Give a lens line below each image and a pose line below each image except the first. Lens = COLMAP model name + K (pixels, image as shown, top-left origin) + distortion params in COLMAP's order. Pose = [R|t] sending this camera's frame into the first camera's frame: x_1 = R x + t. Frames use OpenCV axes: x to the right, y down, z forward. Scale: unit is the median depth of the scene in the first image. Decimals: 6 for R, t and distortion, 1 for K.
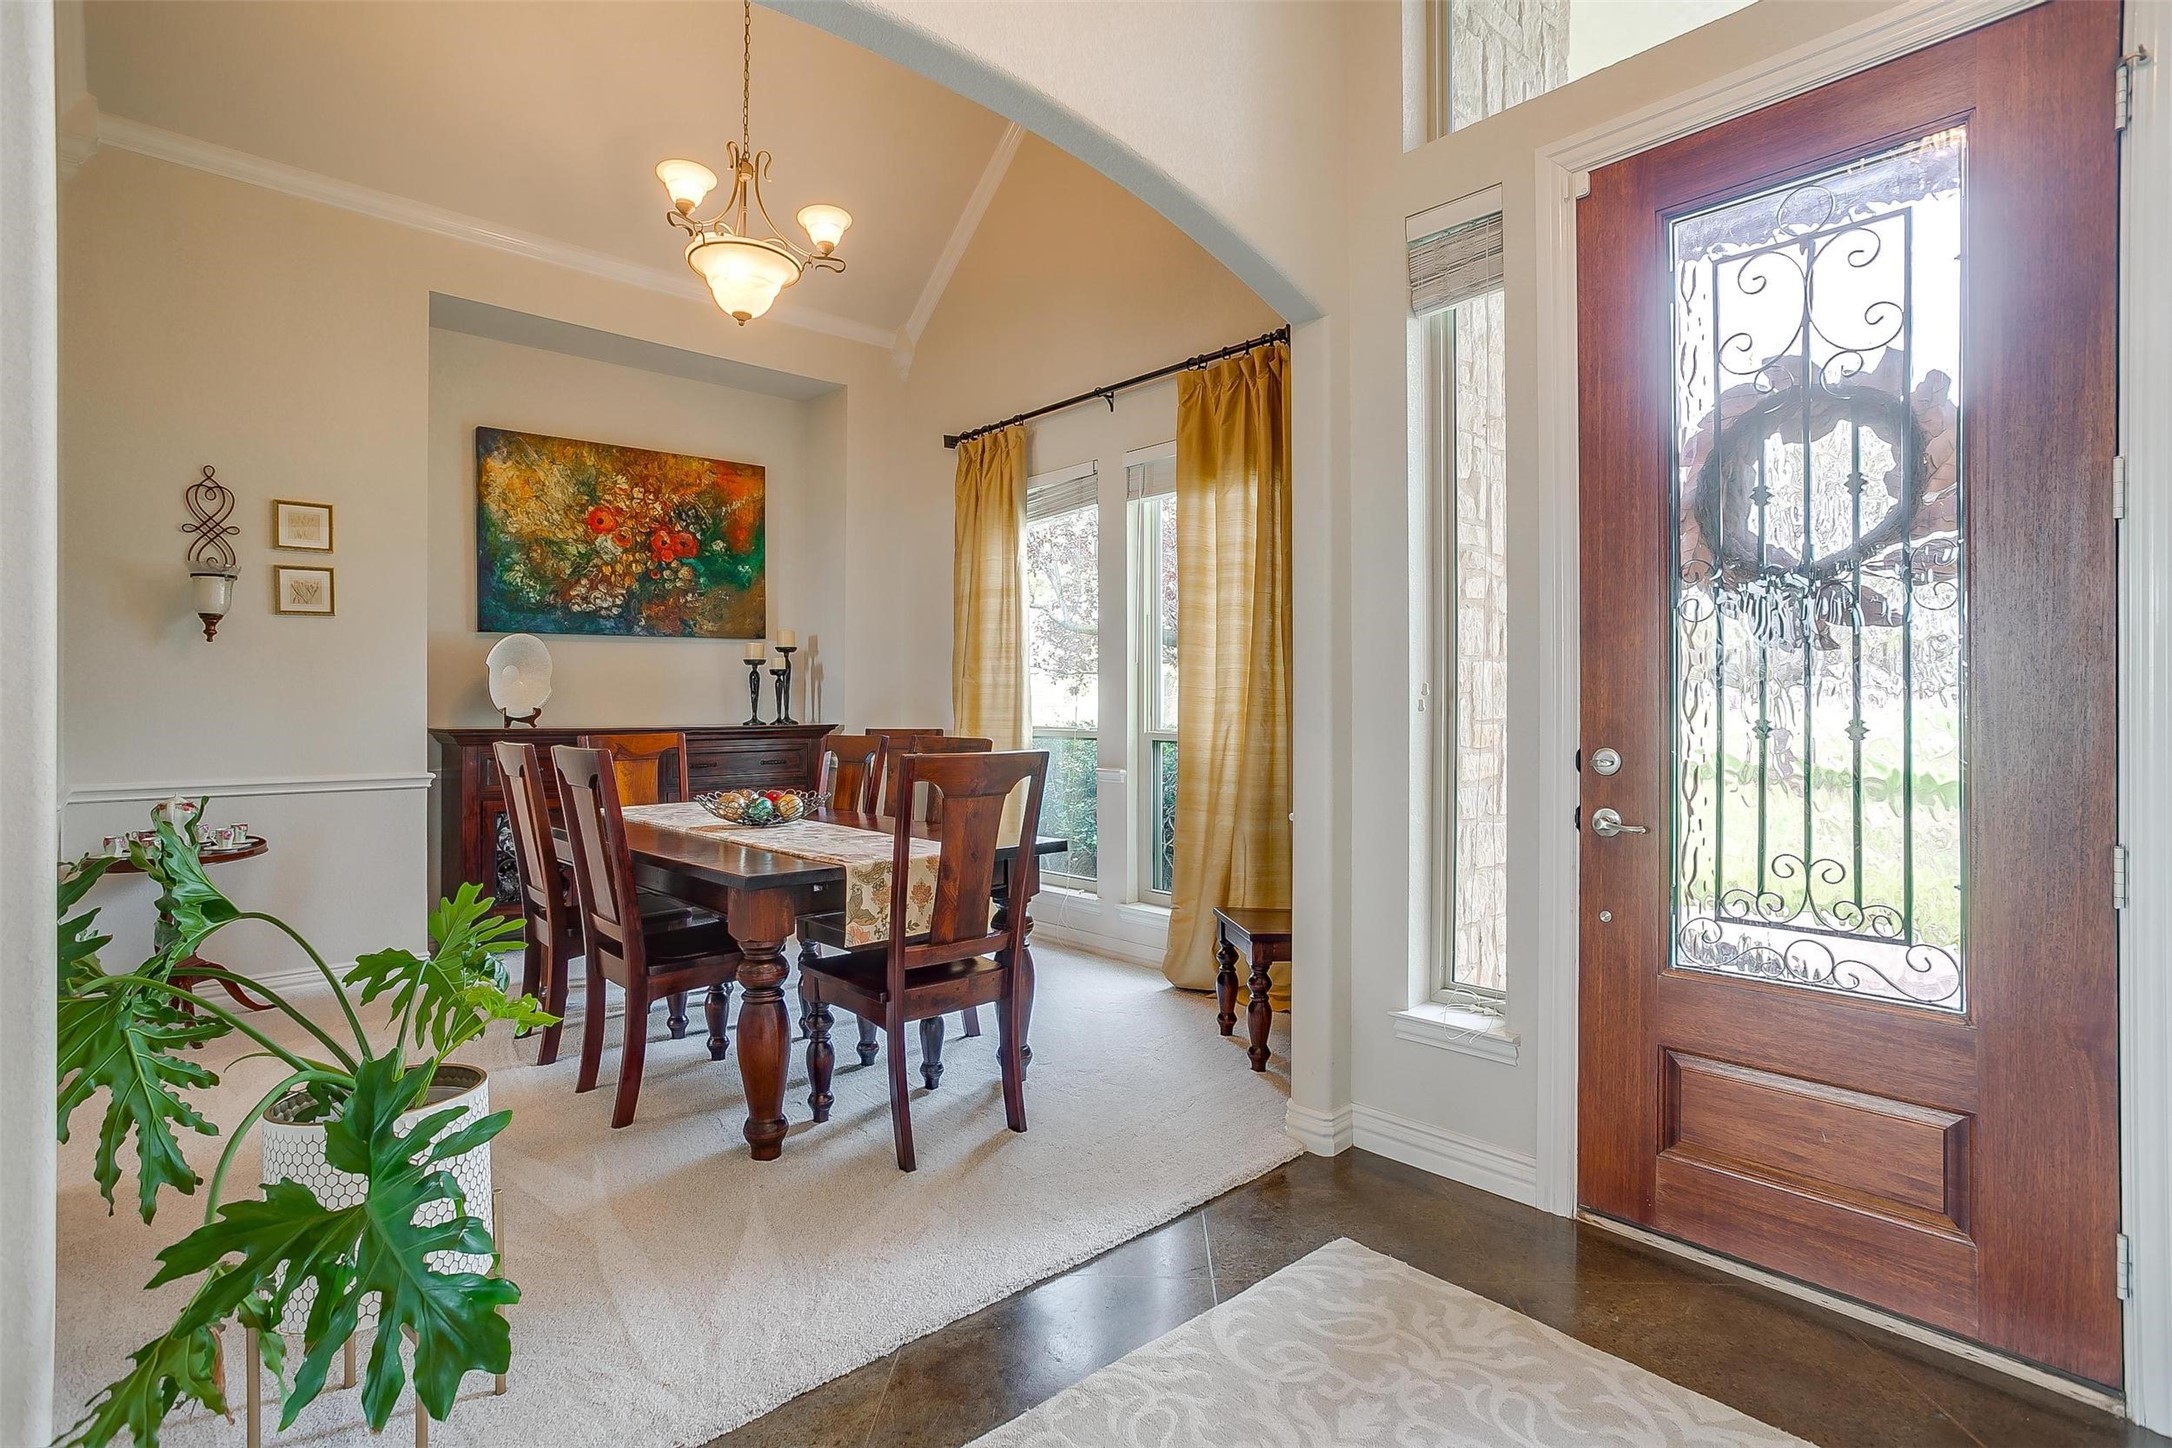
lens RADIAL K [[1051.1, 0, 1092.0], [0, 1051.1, 698.7], [0, 0, 1]] dist [-0.052104, 0.028105]
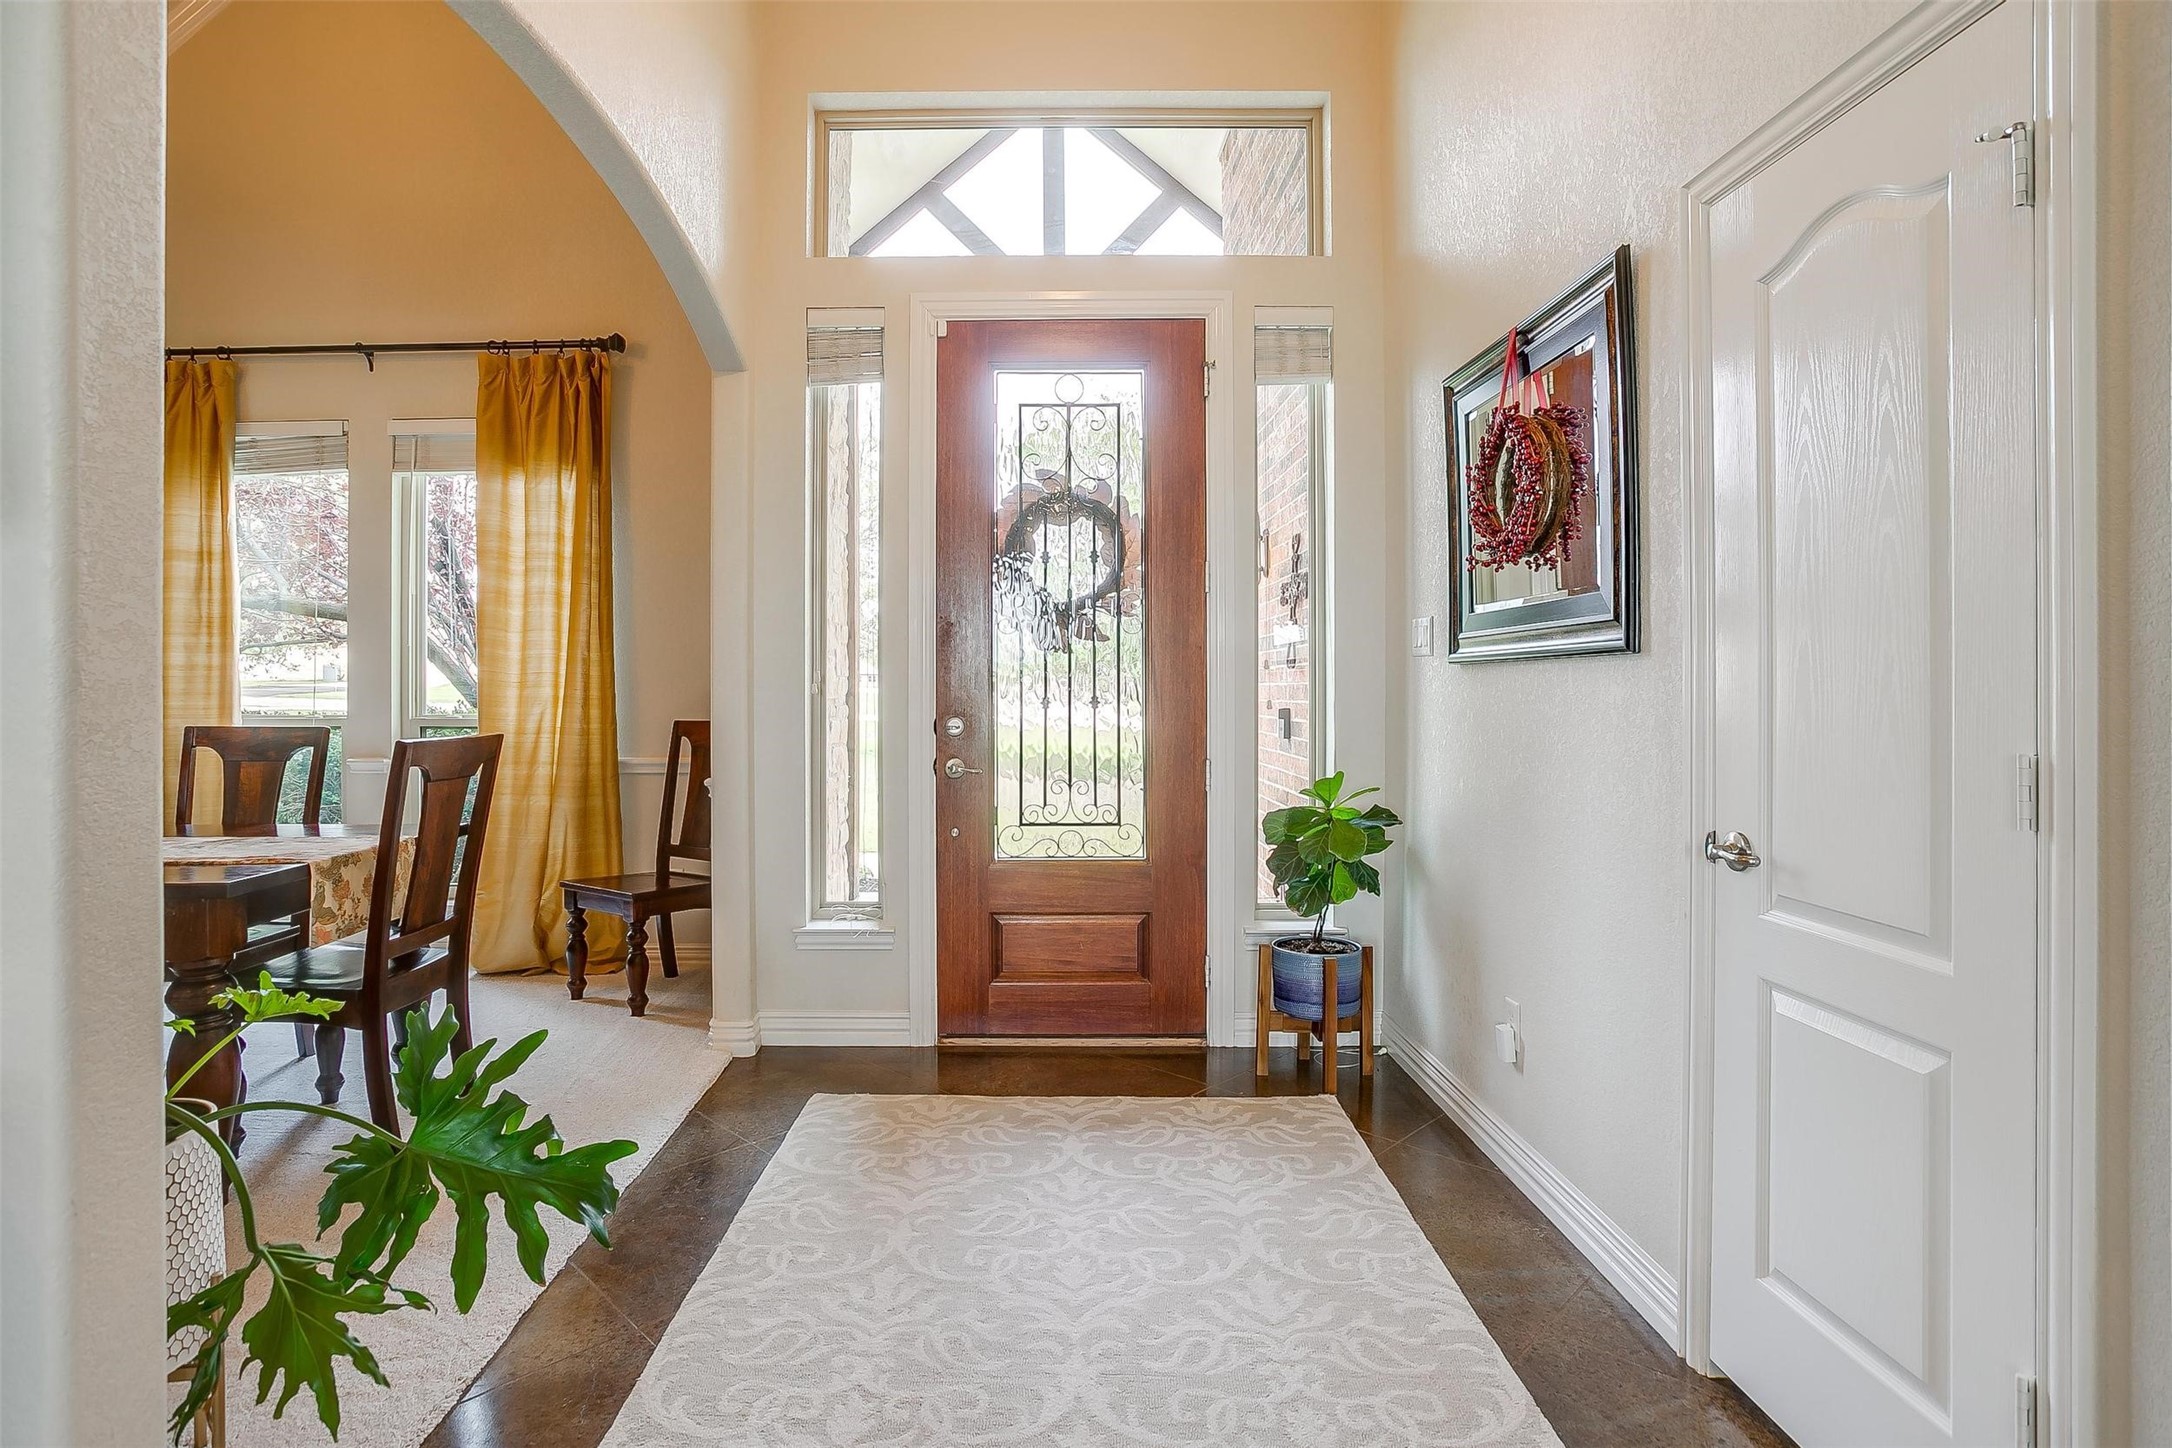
lens RADIAL K [[1084.5, 0, 1031.8], [0, 1084.5, 684.7], [0, 0, 1]] dist [-0.046340, 0.000809]
pose [[0.684806, 0.000778, 0.728725, -0.518438], [-0.001618, 0.999999, 0.000453, -0.000006], [-0.728723, -0.001489, 0.684807, -0.122002]]
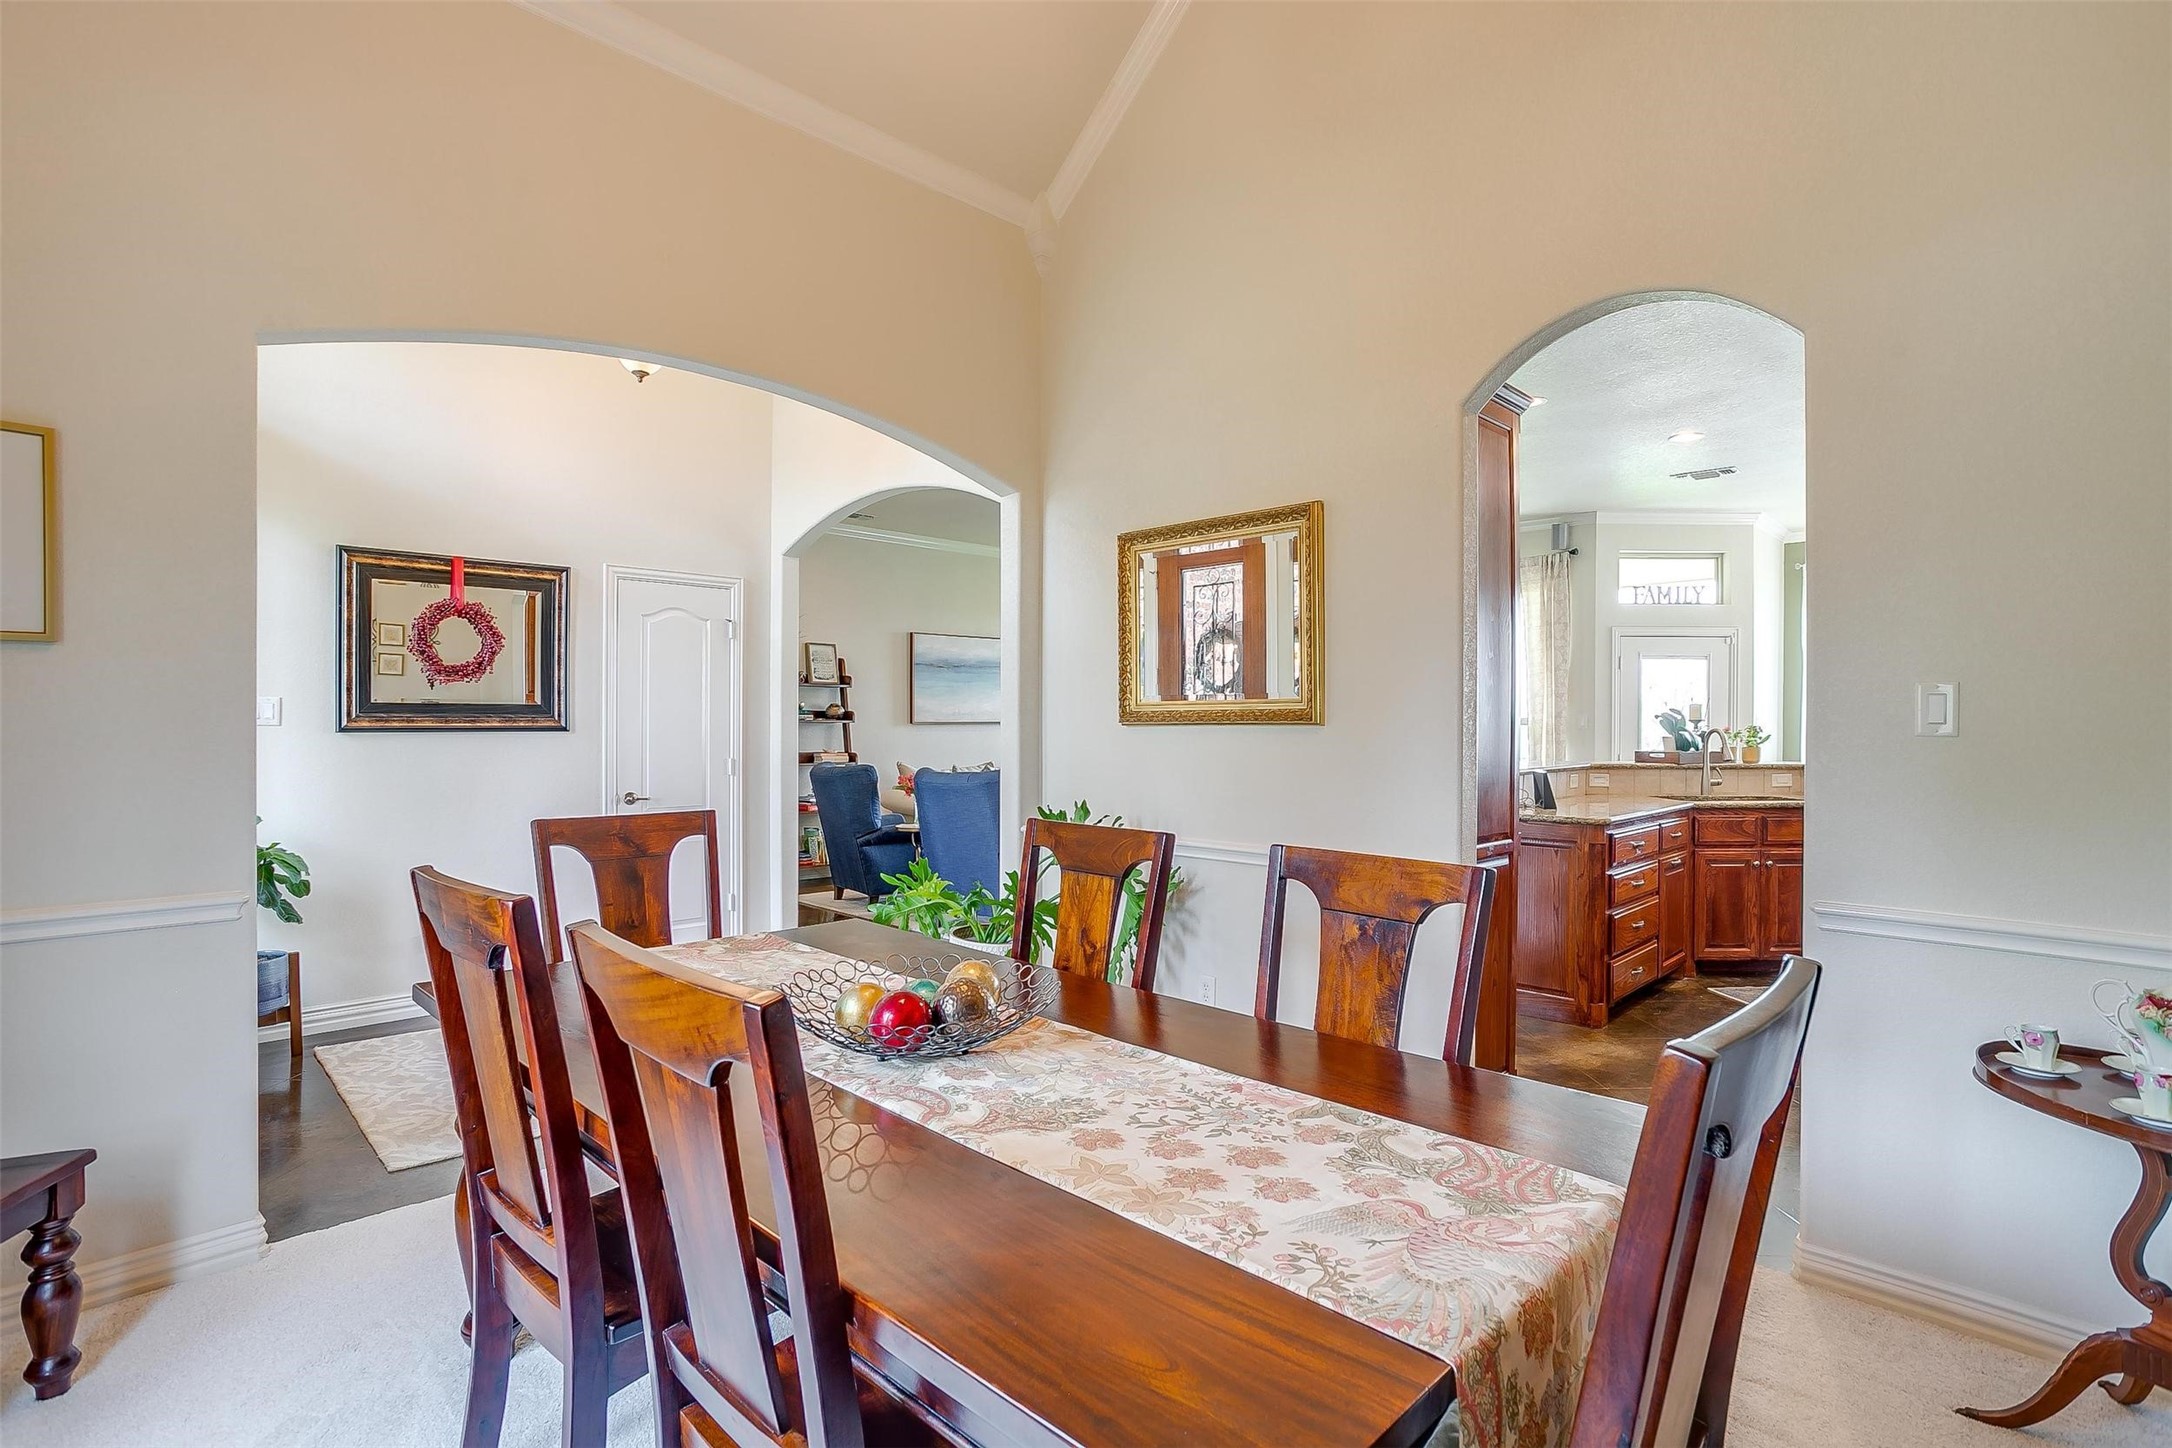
lens RADIAL K [[1069.4, 0, 1090.3], [0, 1069.4, 703.2], [0, 0, 1]] dist [-0.047486, 0.027909]
pose [[-0.999320, -0.002856, -0.036753, -0.549345], [-0.001990, 0.999720, -0.023573, -0.032162], [0.036810, -0.023484, -0.999046, 2.229594]]
